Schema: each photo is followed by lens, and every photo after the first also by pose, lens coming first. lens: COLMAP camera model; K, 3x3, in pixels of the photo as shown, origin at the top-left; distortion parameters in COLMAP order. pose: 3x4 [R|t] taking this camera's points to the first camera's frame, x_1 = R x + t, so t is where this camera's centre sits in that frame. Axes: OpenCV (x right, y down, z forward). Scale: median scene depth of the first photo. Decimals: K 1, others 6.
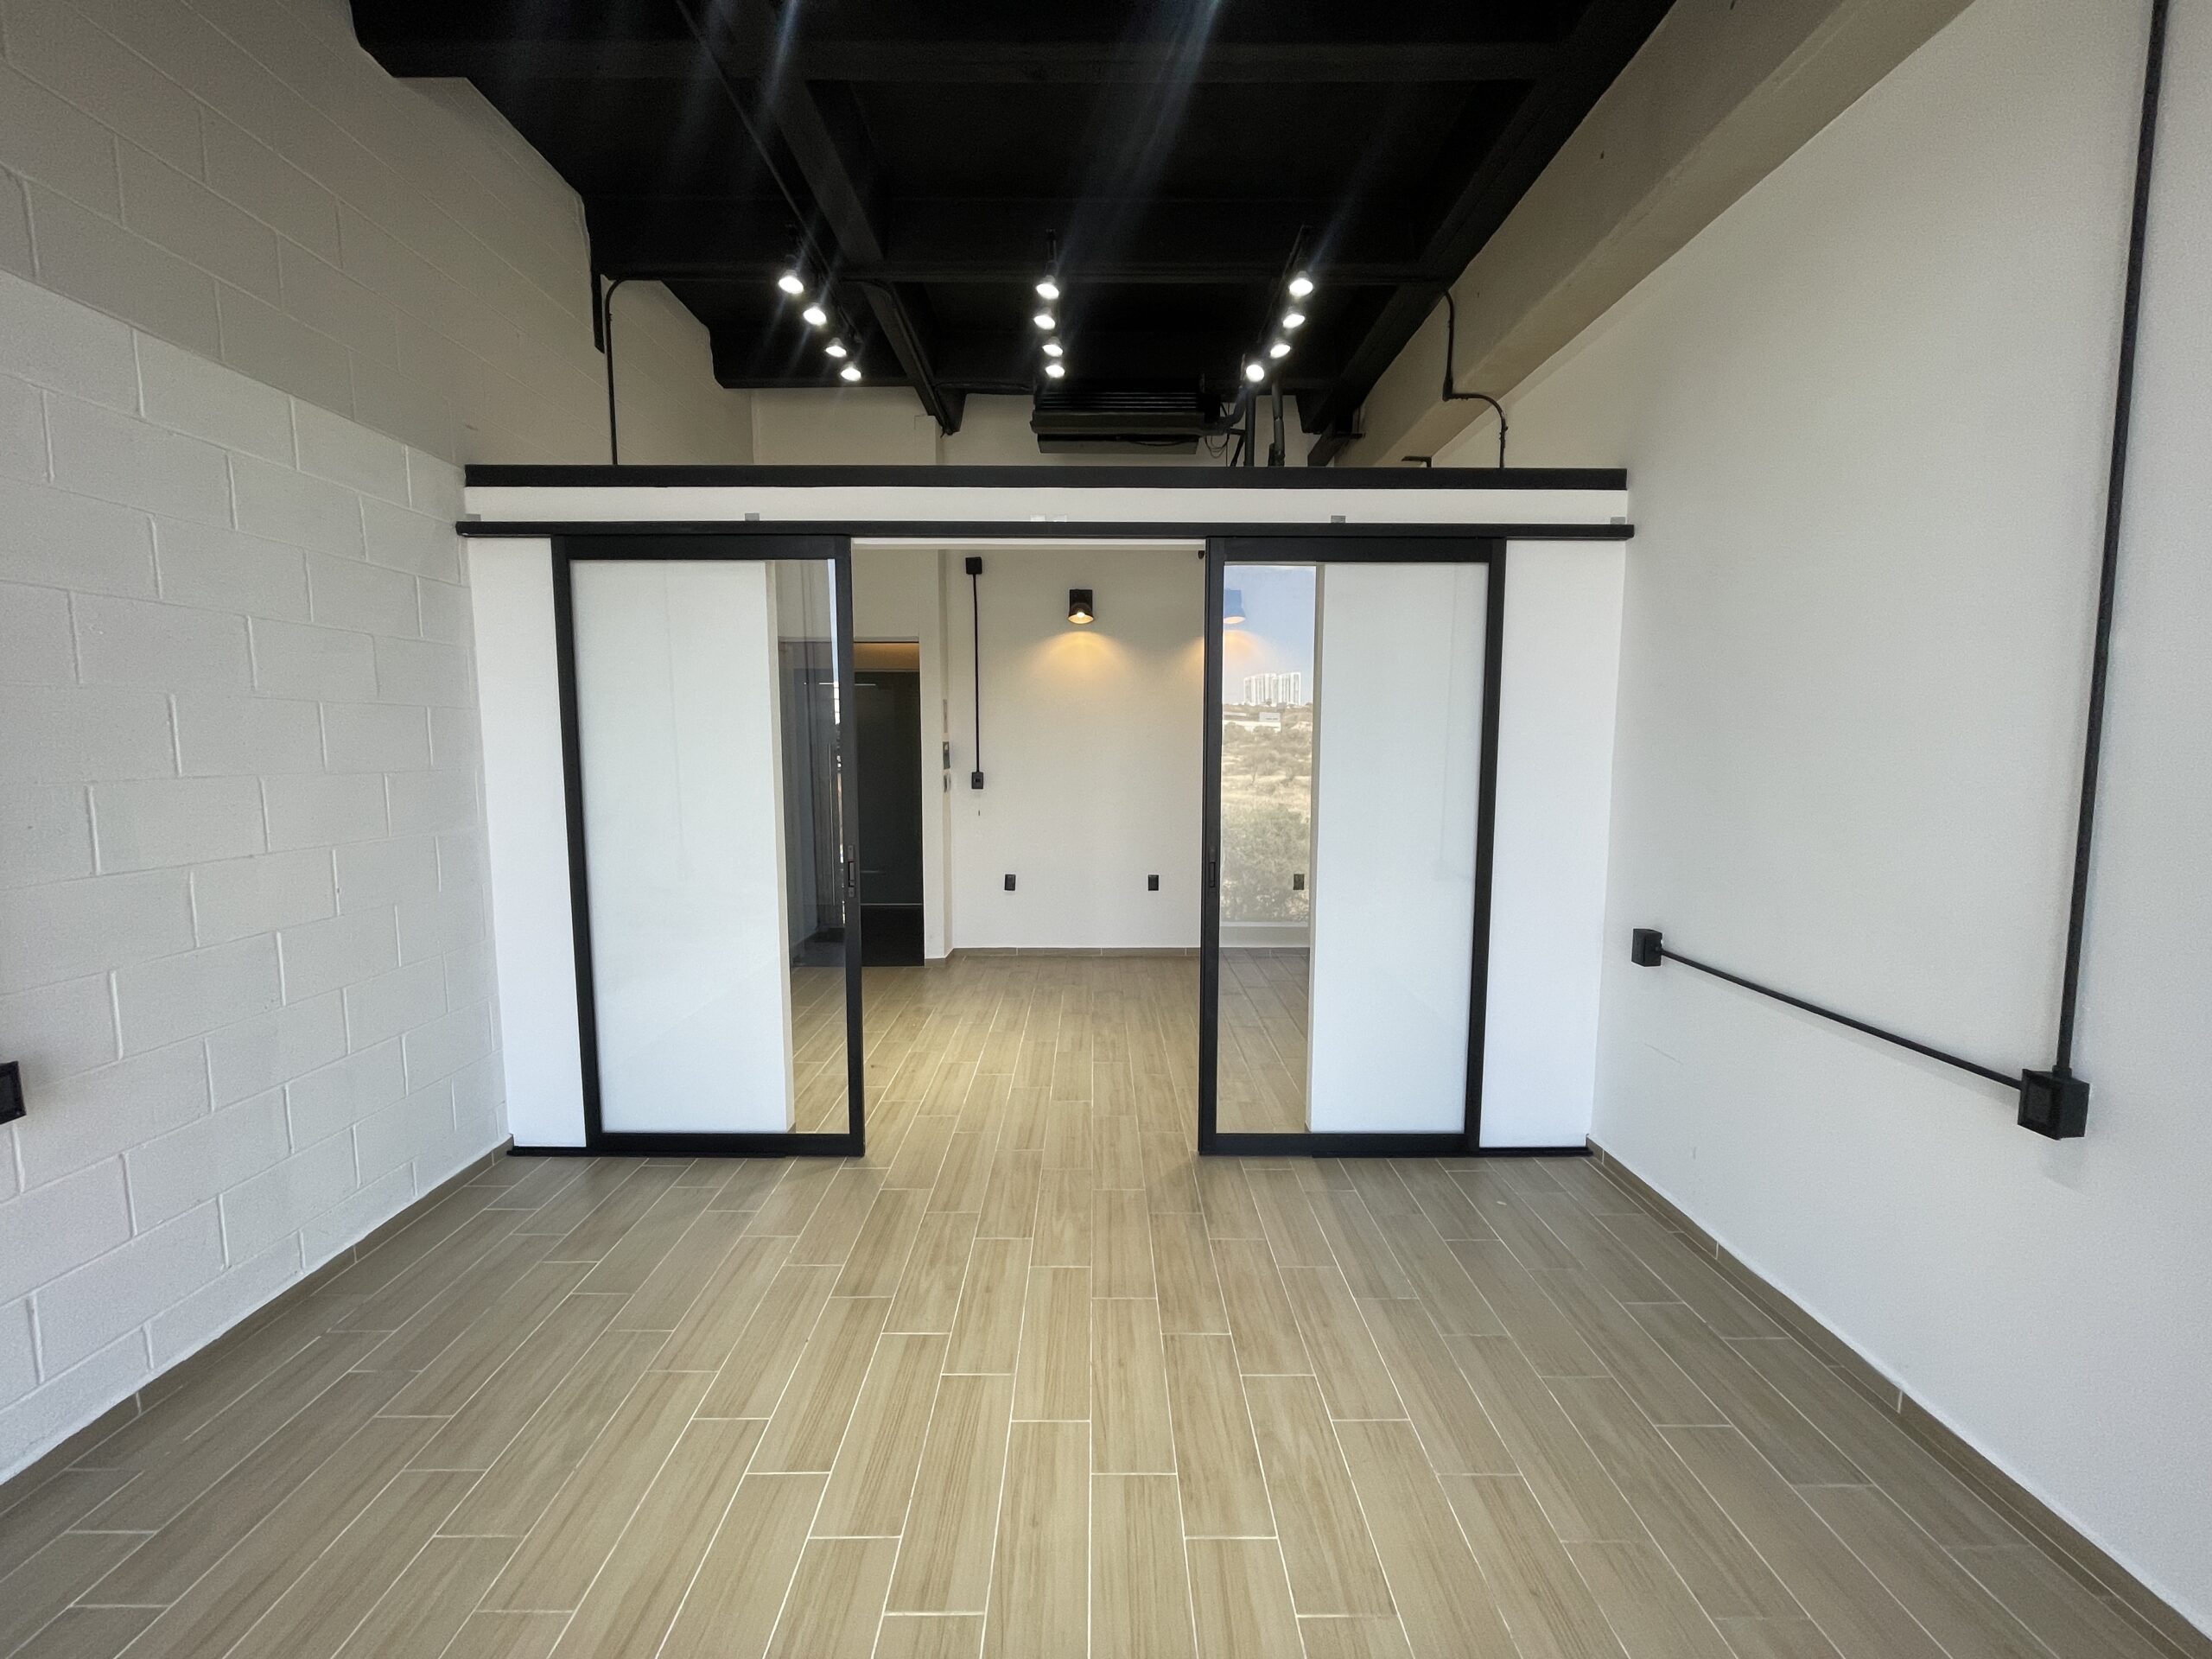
lens RADIAL K [[897.3, 0, 1102.9], [0, 897.3, 832.6], [0, 0, 1]] dist [-0.003923, 0.000367]
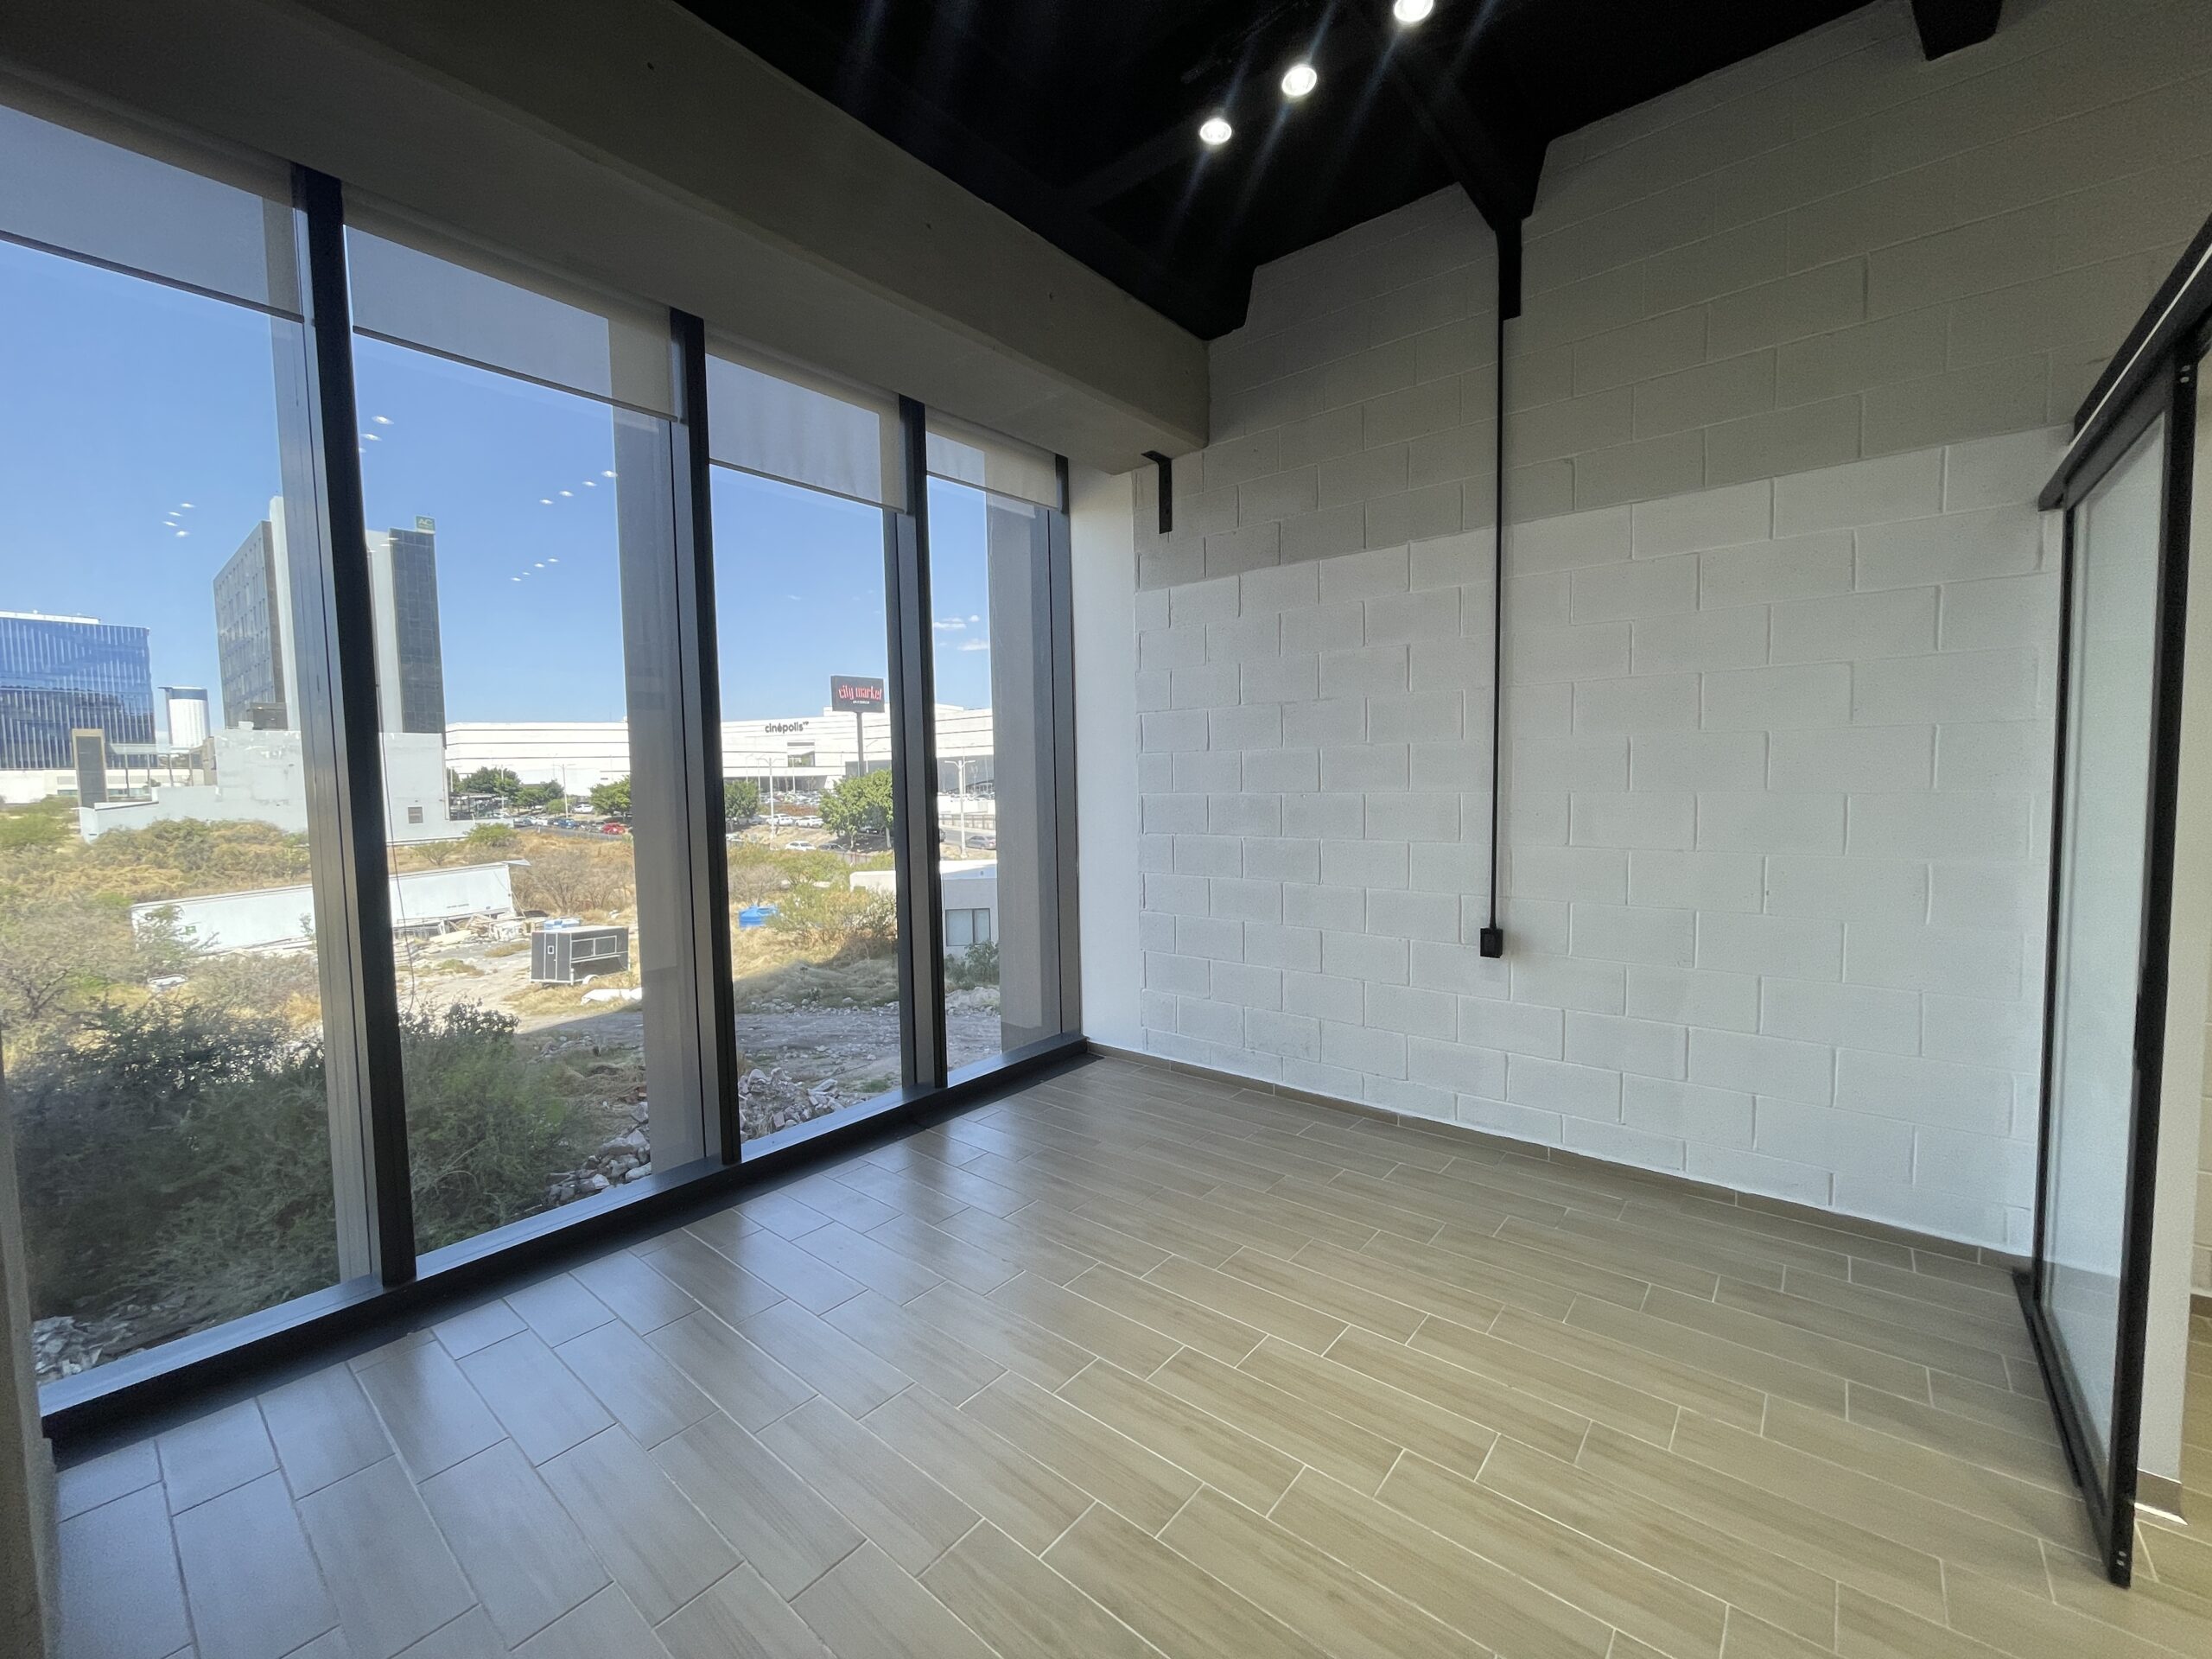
lens RADIAL K [[897.3, 0, 1103.9], [0, 897.3, 828.0], [0, 0, 1]] dist [-0.003923, 0.000367]
pose [[-0.647546, 0.057030, -0.759890, 0.703765], [-0.055922, 0.990950, 0.122026, -0.135849], [0.759972, 0.121512, -0.638496, 1.292101]]
